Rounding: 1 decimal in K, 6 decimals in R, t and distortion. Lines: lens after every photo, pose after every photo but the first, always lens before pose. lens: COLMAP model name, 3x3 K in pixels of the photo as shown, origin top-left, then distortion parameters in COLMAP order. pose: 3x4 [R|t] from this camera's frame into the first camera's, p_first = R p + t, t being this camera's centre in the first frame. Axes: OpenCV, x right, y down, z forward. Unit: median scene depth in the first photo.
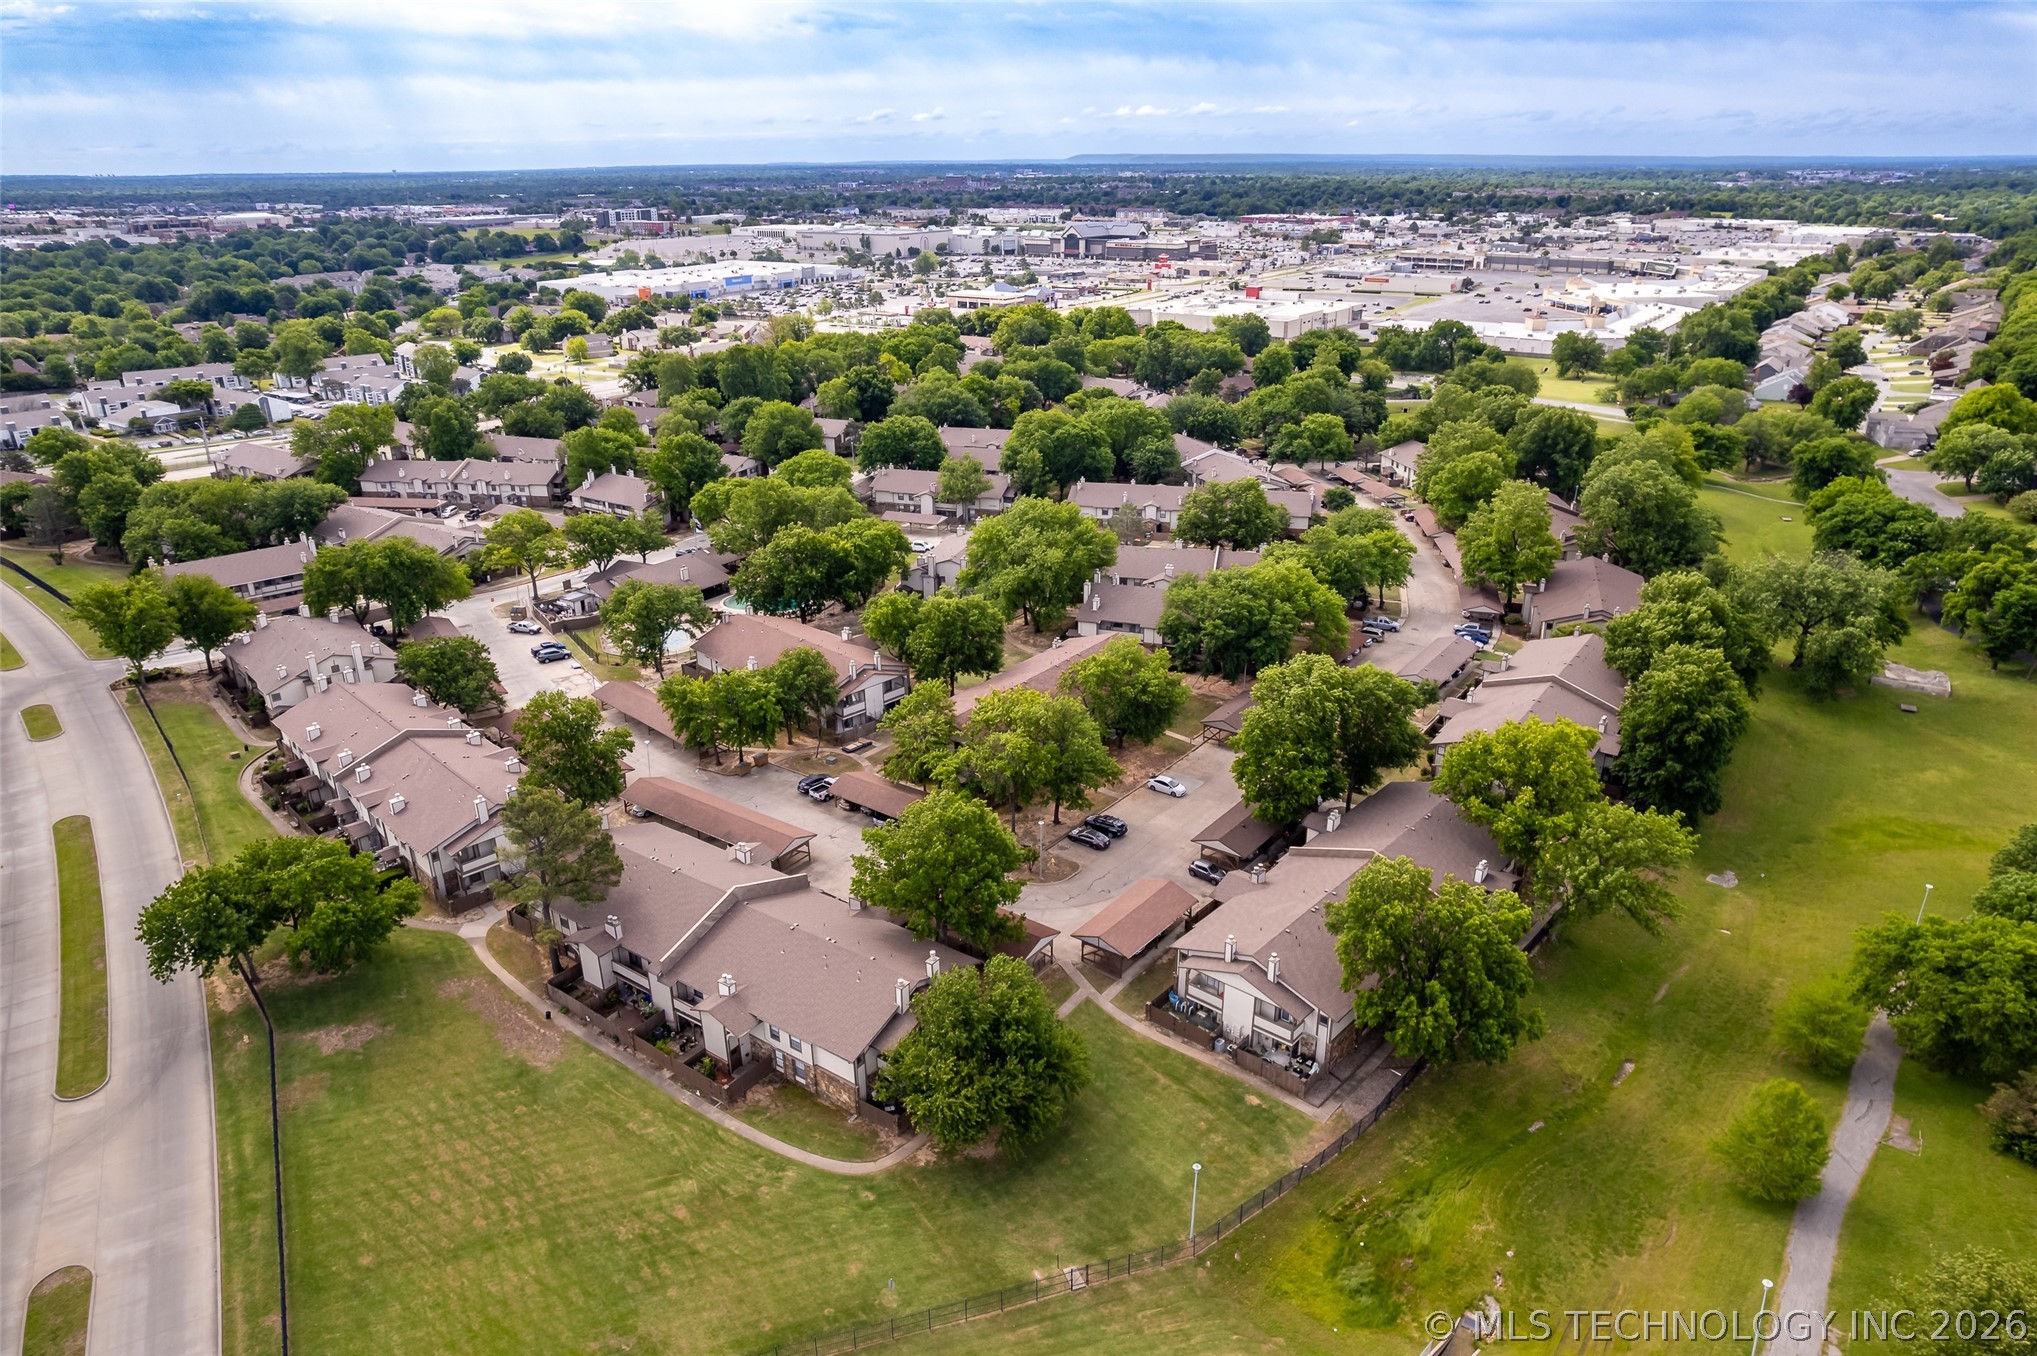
lens RADIAL K [[1304.6, 0, 1018.5], [0, 1304.6, 678.0], [0, 0, 1]] dist [-0.077240, 0.068583]
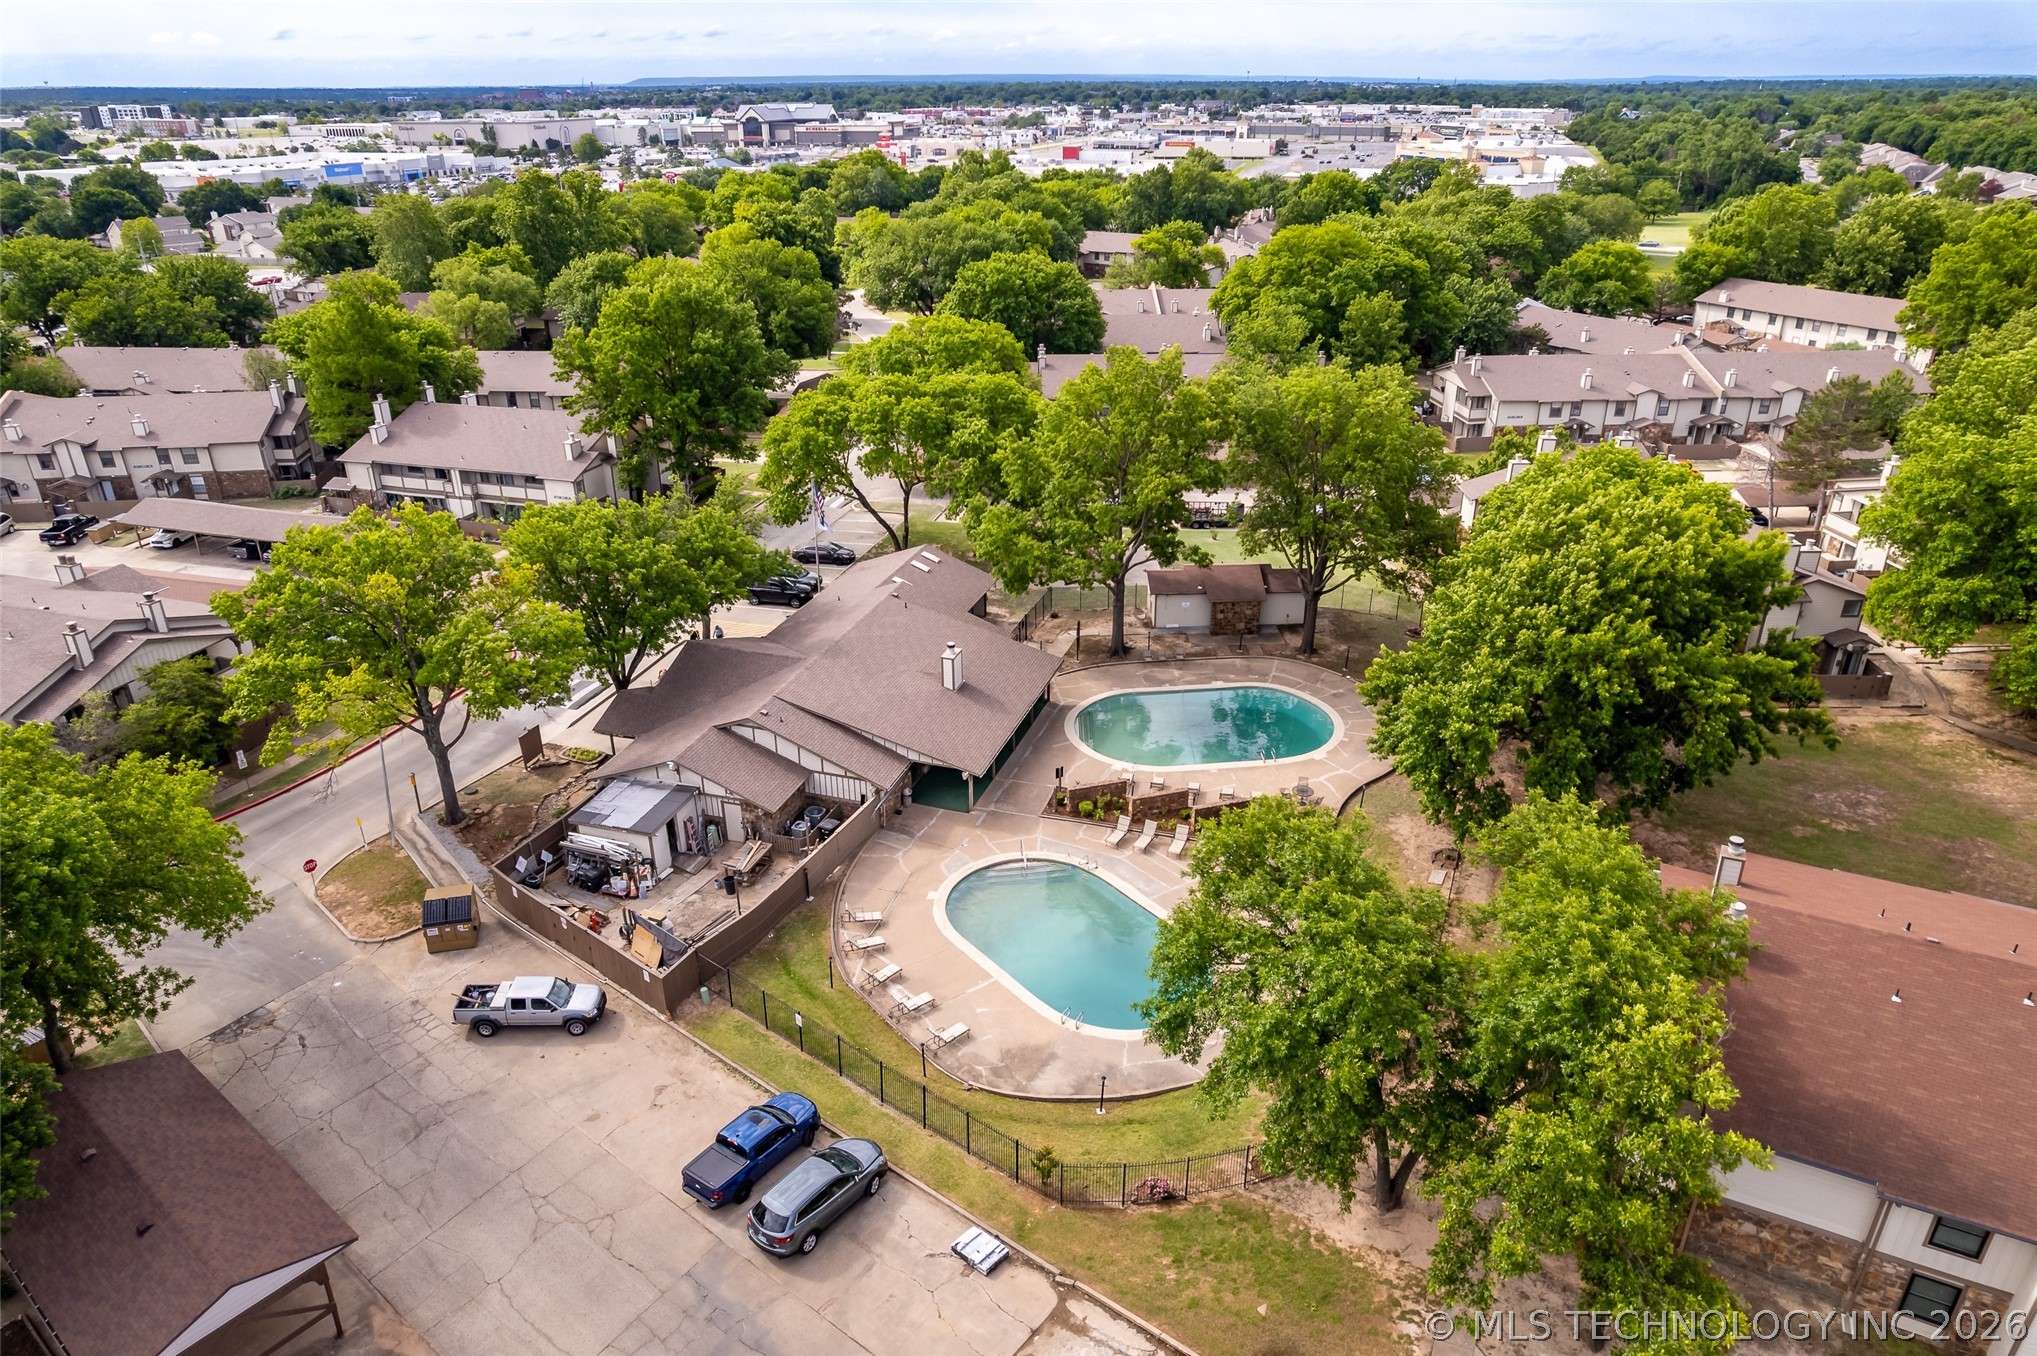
lens RADIAL K [[1304.6, 0, 1018.5], [0, 1304.6, 678.0], [0, 0, 1]] dist [-0.077240, 0.068583]
pose [[0.953537, -0.123622, 0.274746, -0.214382], [0.109469, 0.991775, 0.066323, -0.063512], [-0.280685, -0.033165, 0.959227, 0.452962]]
